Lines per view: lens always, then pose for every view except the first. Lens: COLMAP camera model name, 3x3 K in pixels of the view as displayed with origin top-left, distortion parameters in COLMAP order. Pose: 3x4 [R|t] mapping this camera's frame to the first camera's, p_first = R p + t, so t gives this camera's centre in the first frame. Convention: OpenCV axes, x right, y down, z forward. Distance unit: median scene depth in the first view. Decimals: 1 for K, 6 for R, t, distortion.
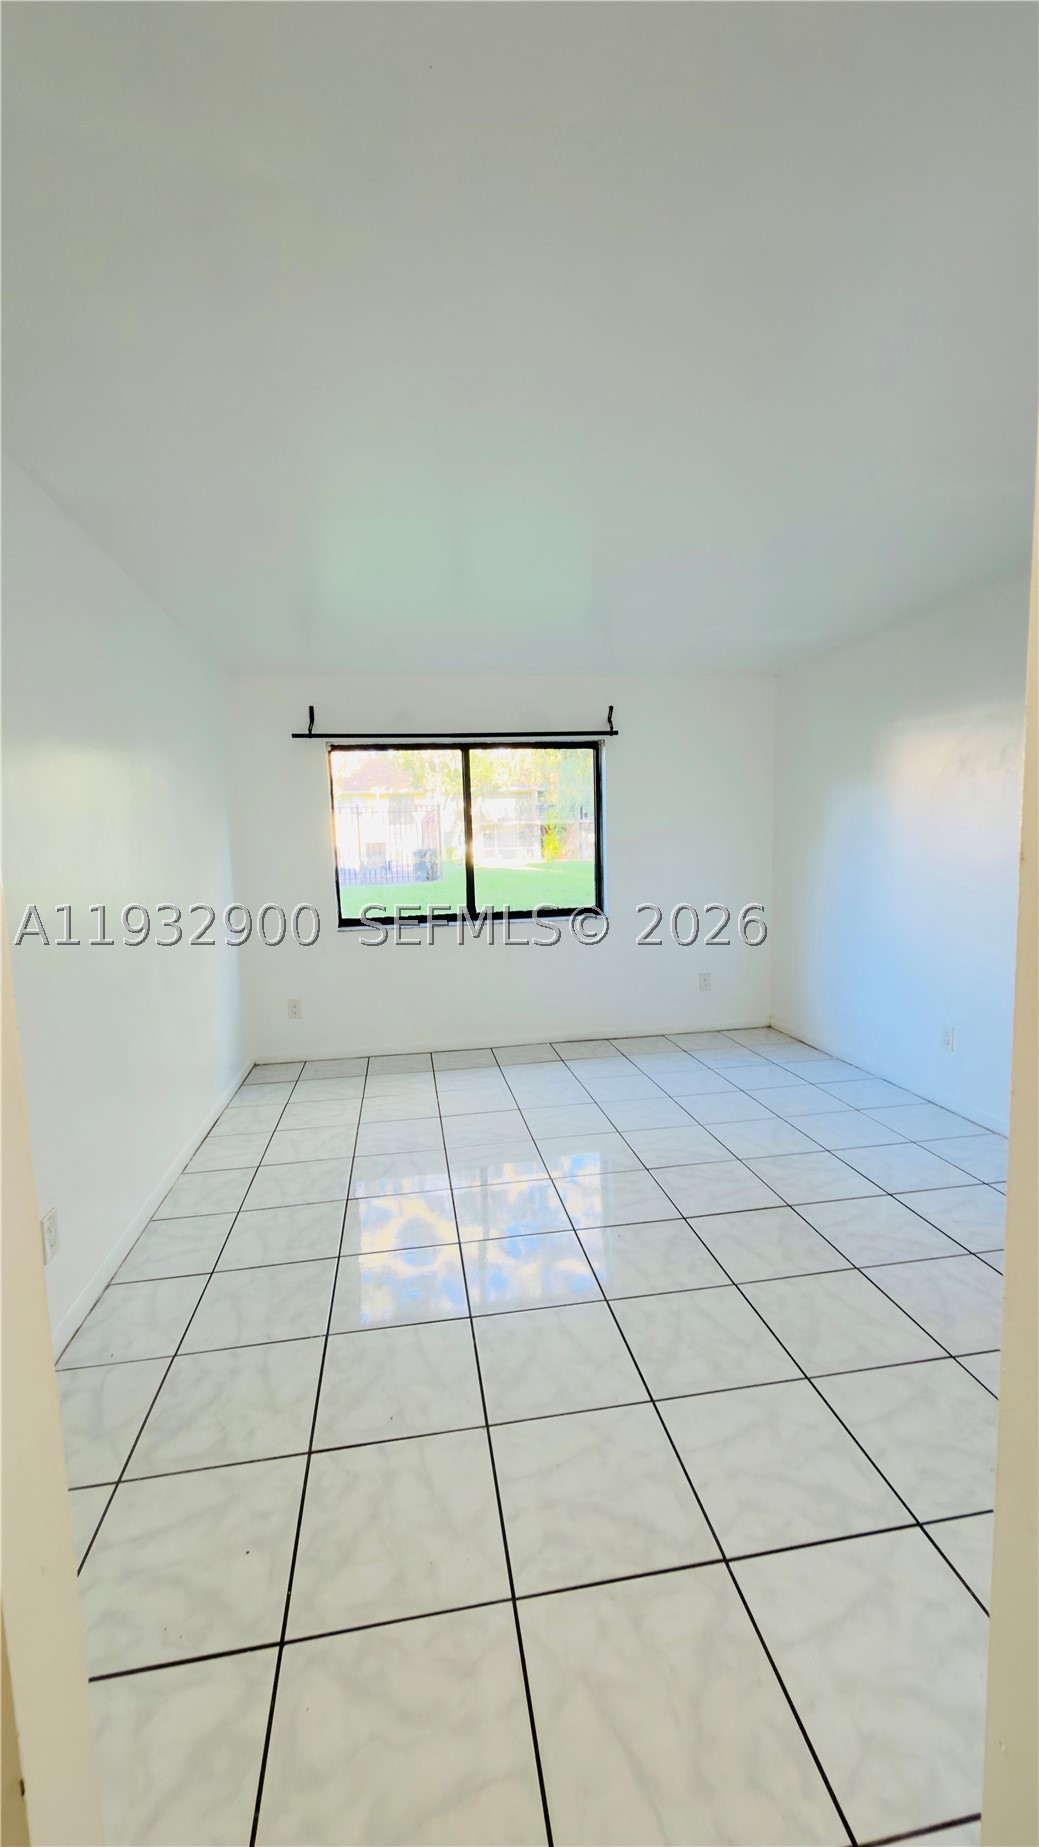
lens RADIAL K [[742.1, 0, 516.1], [0, 742.1, 922.2], [0, 0, 1]] dist [0.010272, -0.000470]
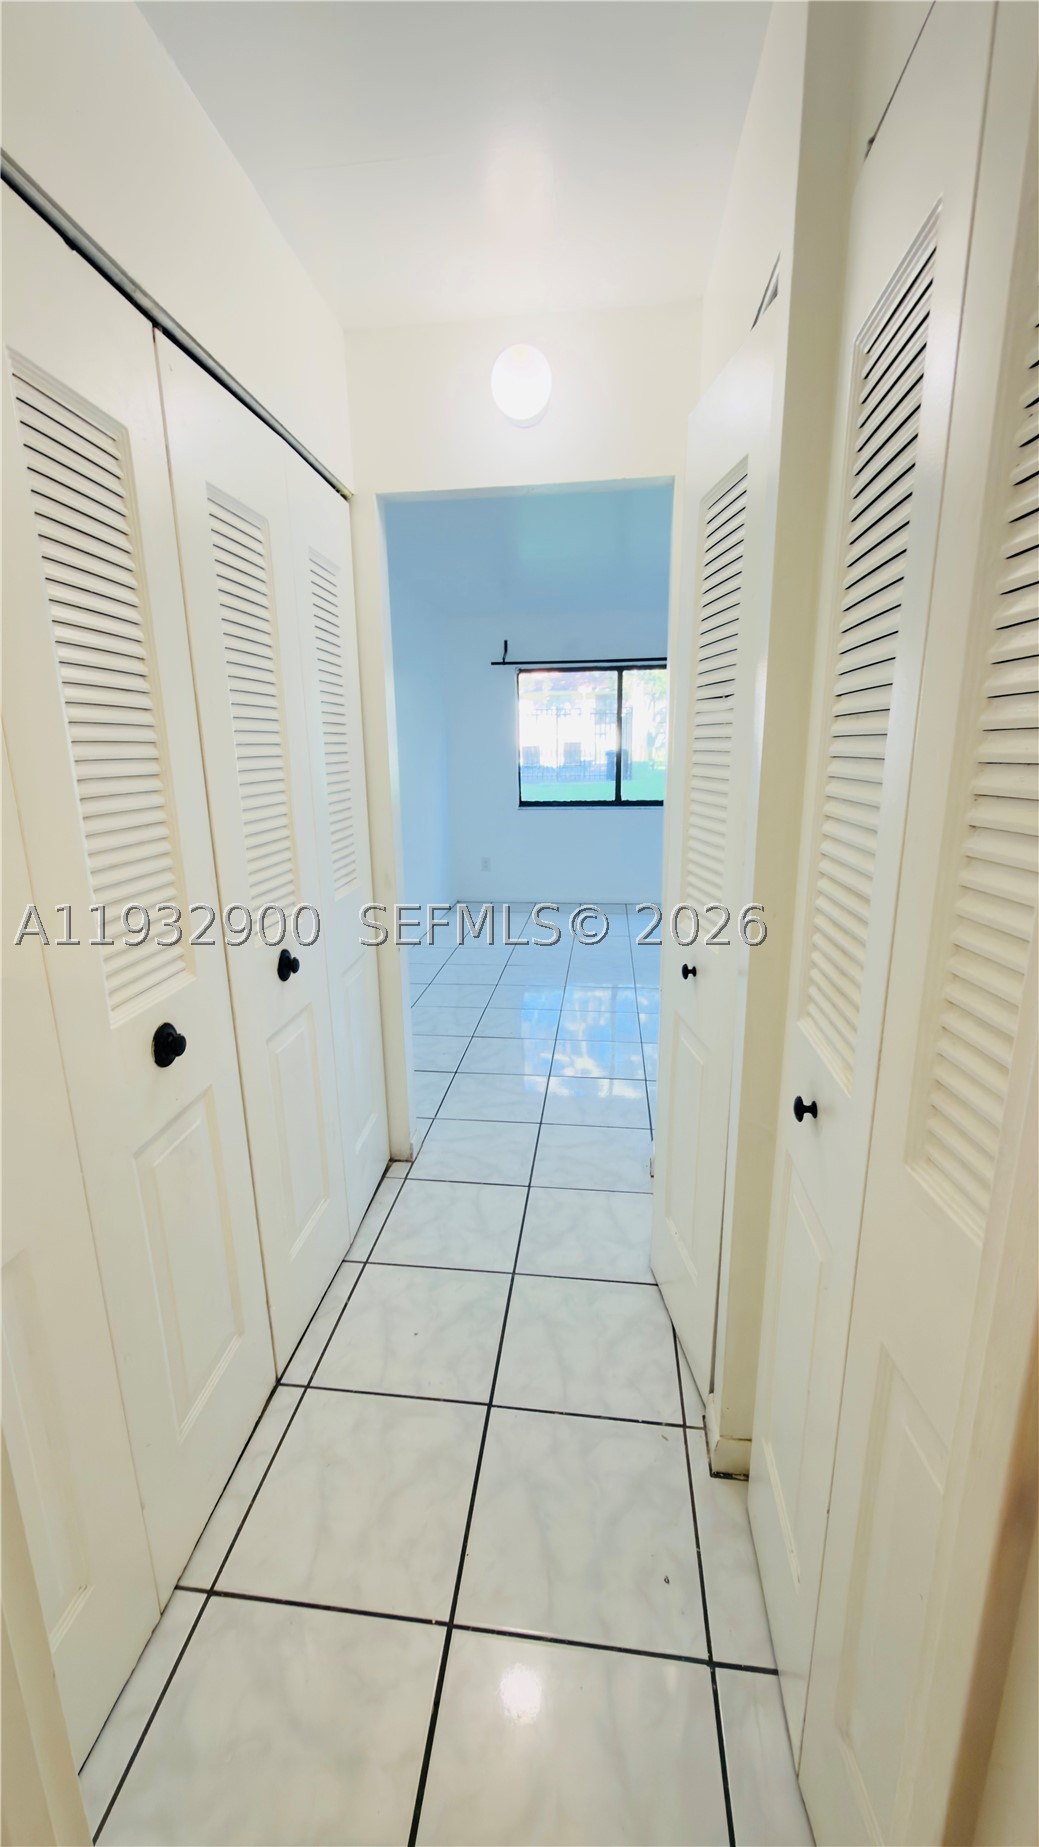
lens RADIAL K [[742.1, 0, 516.1], [0, 742.1, 922.2], [0, 0, 1]] dist [0.010272, -0.000470]
pose [[0.960510, 0.052481, -0.273251, 0.116580], [-0.015845, 0.990775, 0.134591, 0.020950], [0.277794, -0.124946, 0.952481, -0.274409]]
